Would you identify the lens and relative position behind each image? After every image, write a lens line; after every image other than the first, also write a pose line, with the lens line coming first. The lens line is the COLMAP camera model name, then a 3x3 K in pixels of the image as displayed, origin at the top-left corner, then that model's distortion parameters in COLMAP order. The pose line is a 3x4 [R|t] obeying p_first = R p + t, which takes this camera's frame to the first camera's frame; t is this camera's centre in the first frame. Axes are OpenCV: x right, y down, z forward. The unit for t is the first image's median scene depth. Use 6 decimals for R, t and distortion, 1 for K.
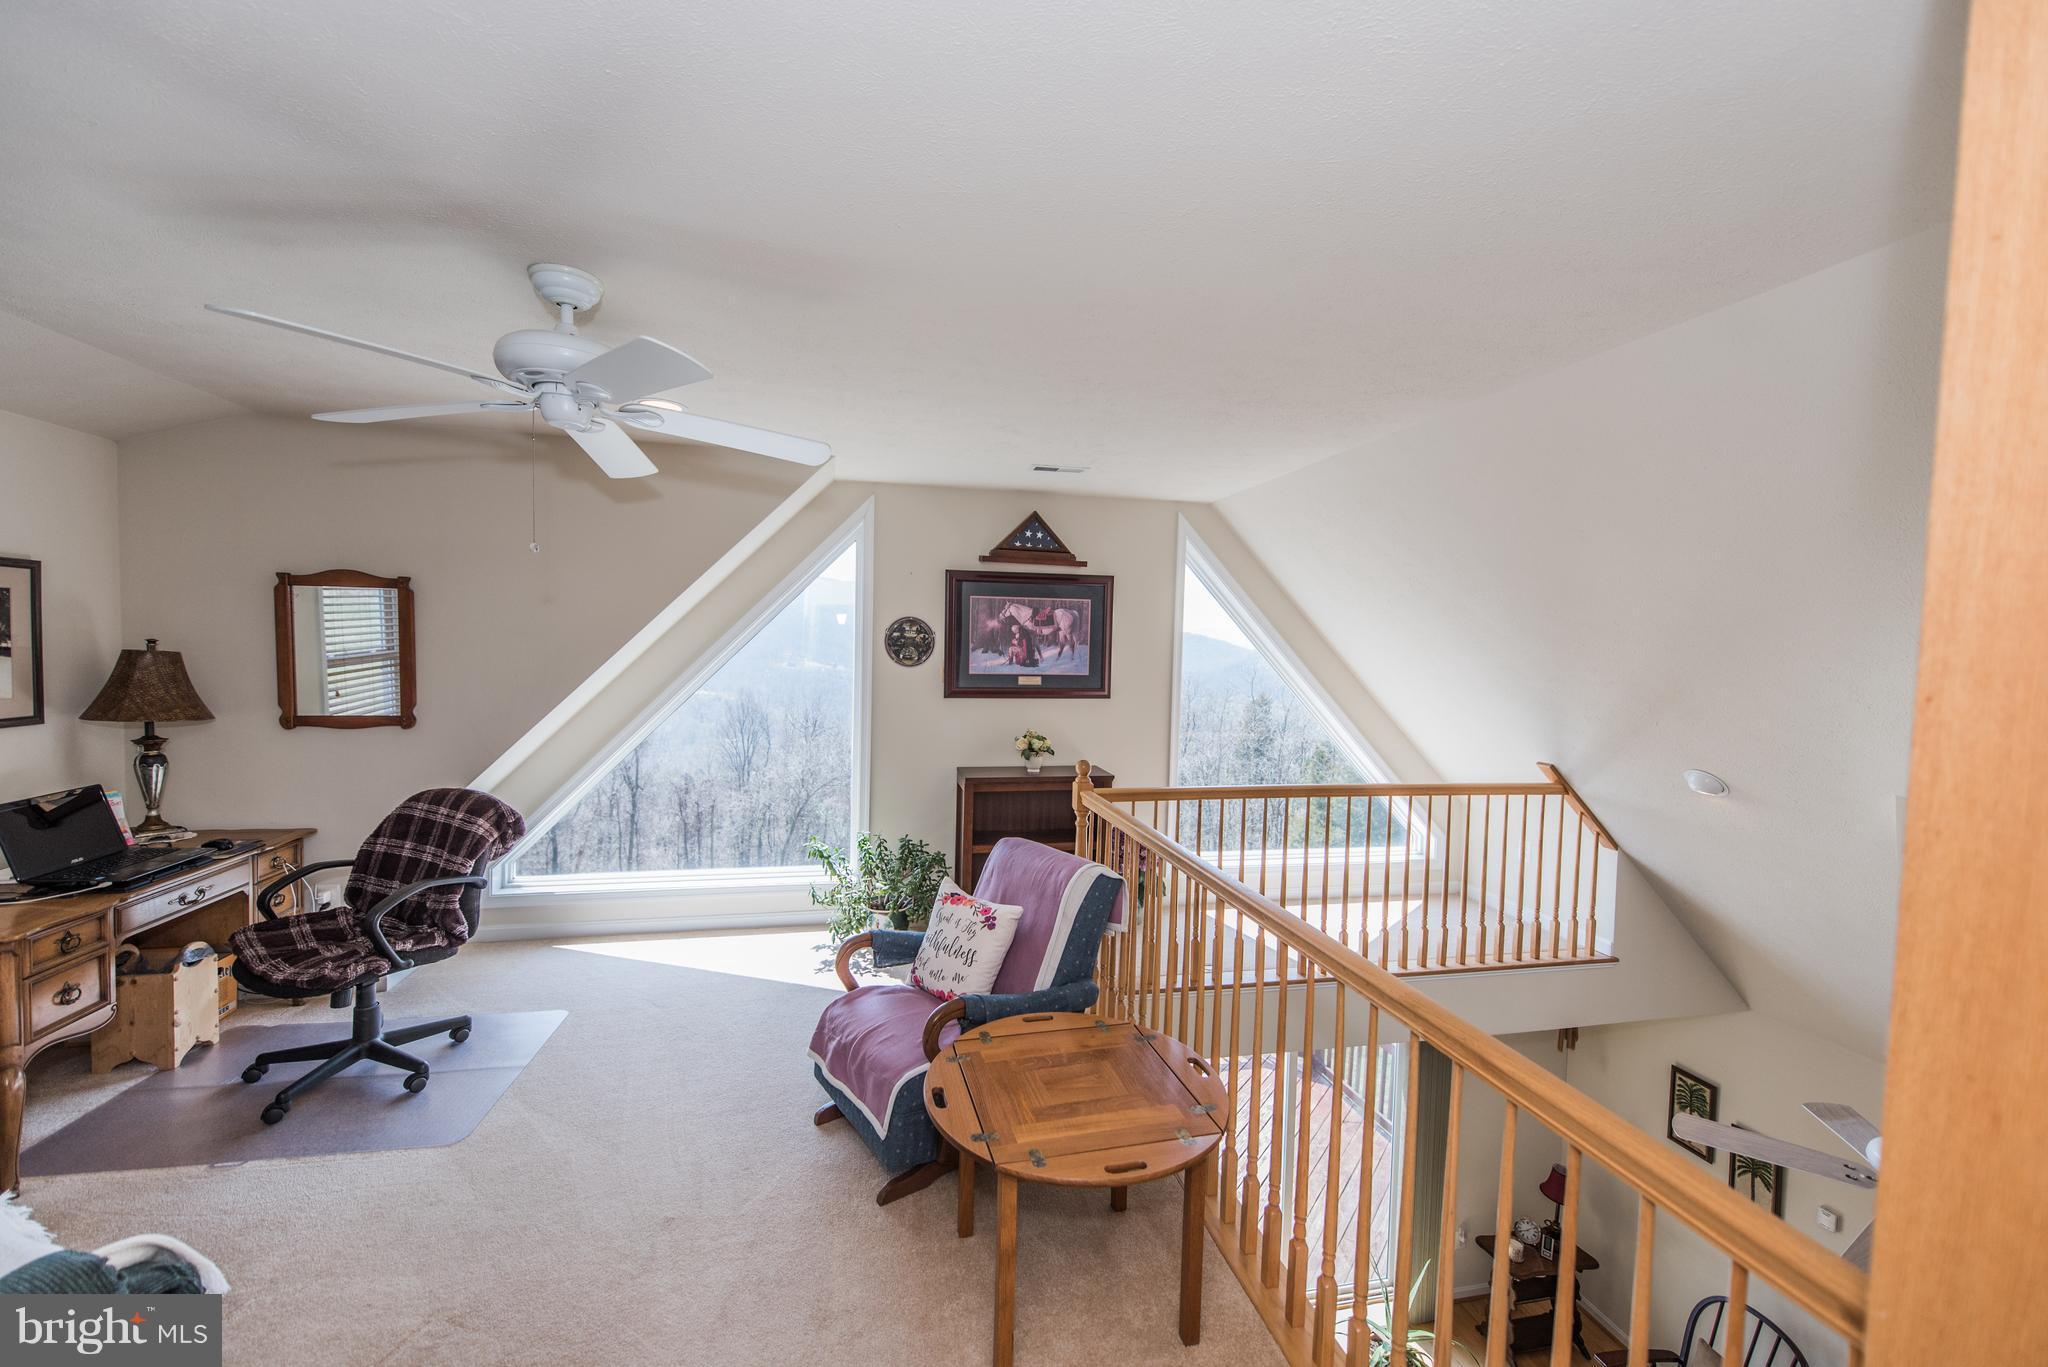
lens RADIAL K [[796.0, 0, 1018.9], [0, 796.0, 683.2], [0, 0, 1]] dist [0.015463, -0.005192]
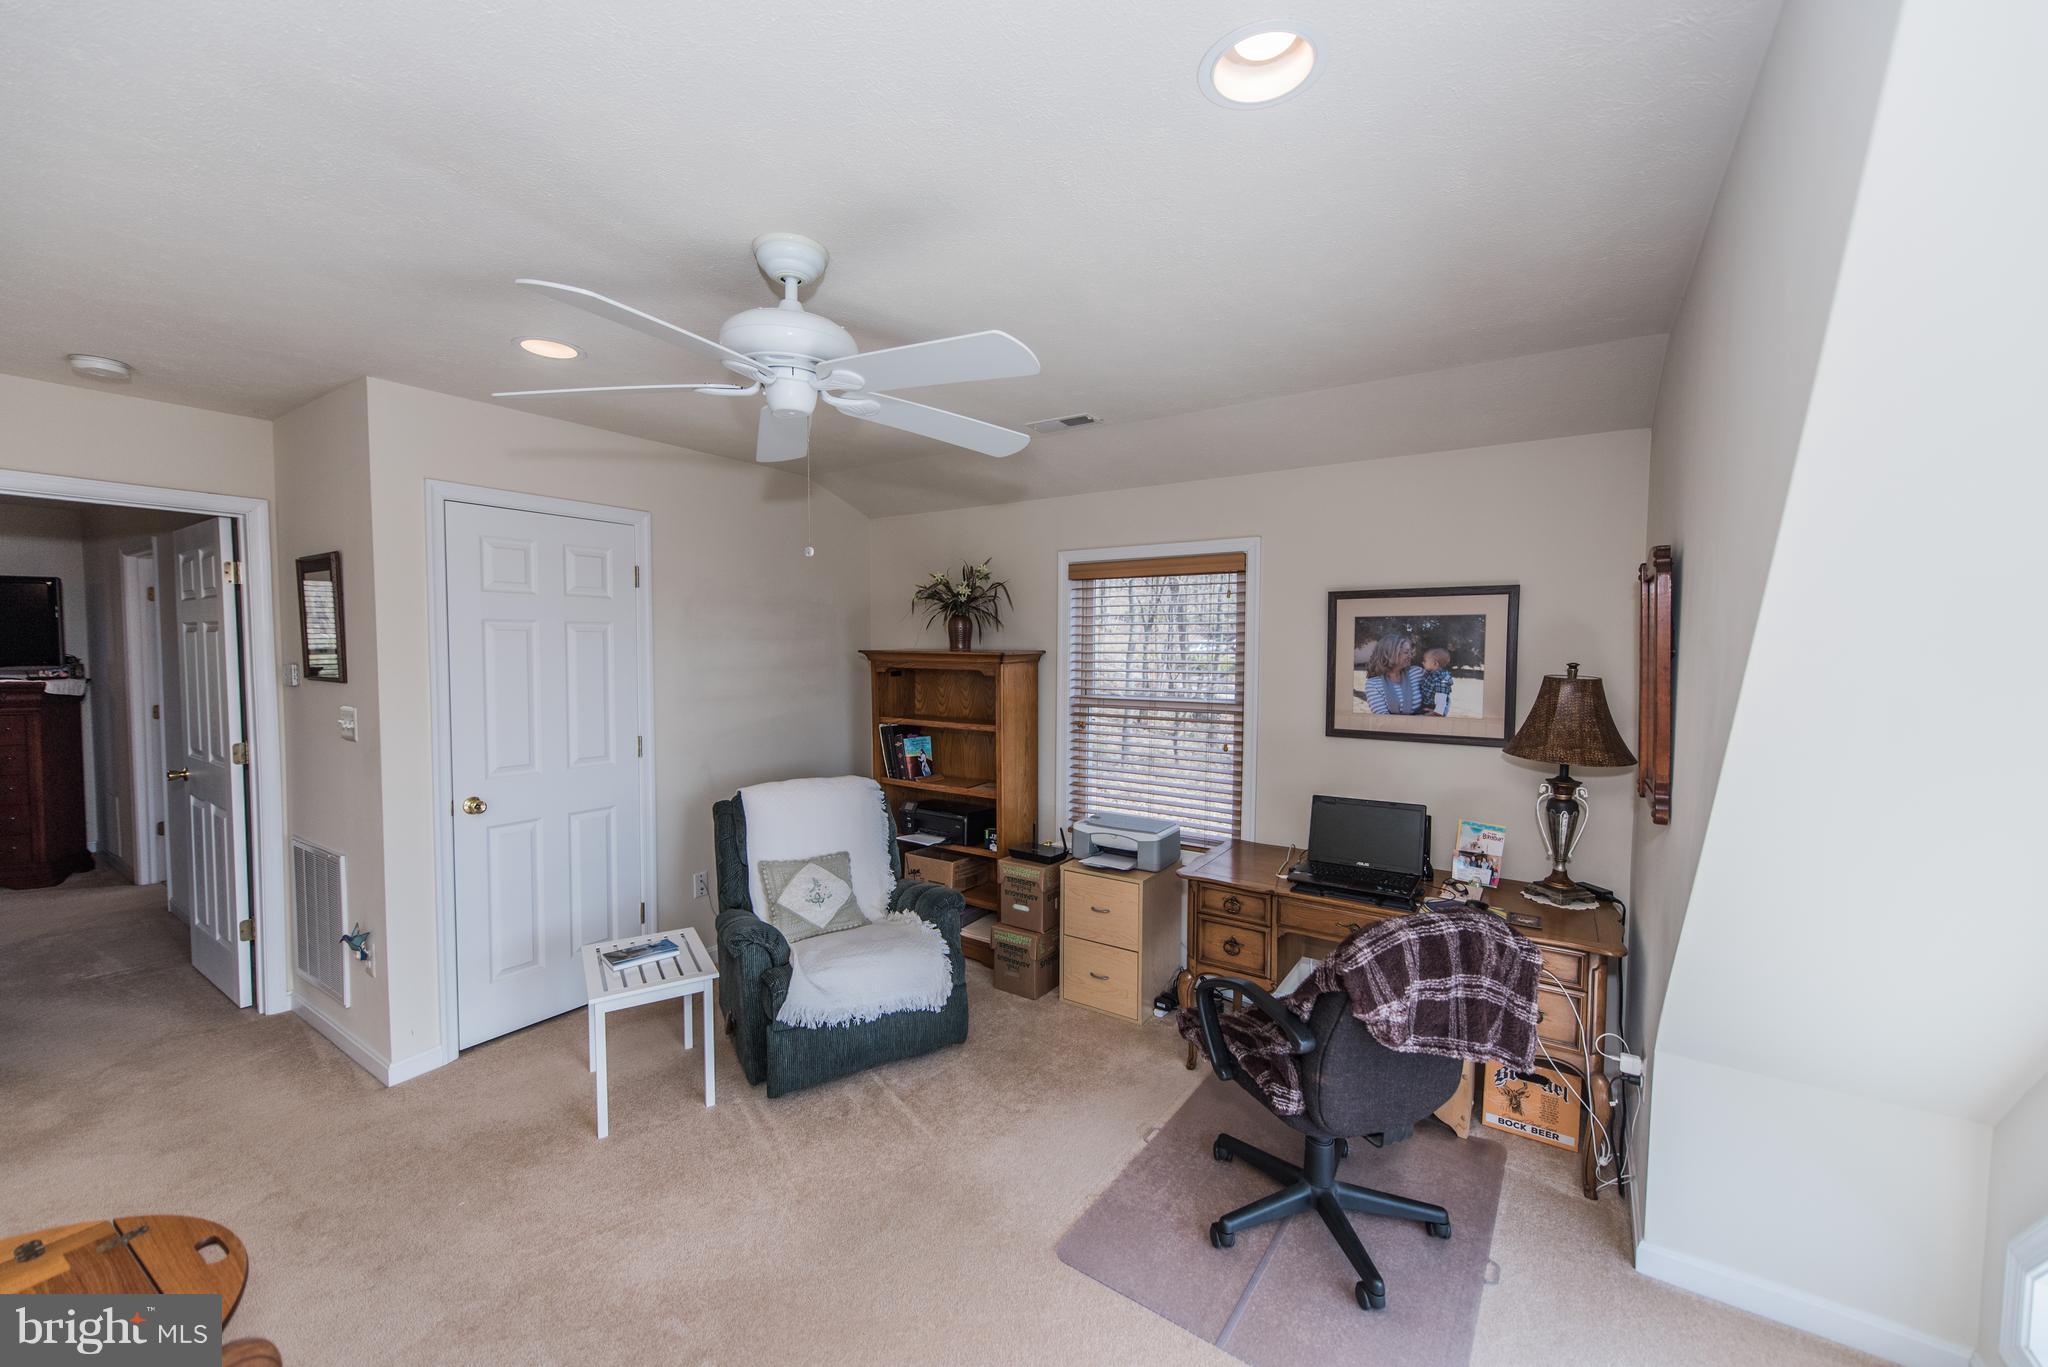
lens RADIAL K [[796.0, 0, 1018.9], [0, 796.0, 683.2], [0, 0, 1]] dist [0.015463, -0.005192]
pose [[-0.733952, 0.002683, -0.679196, -0.084784], [-0.057880, 0.996107, 0.066481, -0.057460], [0.676731, 0.088106, -0.730940, 1.241731]]
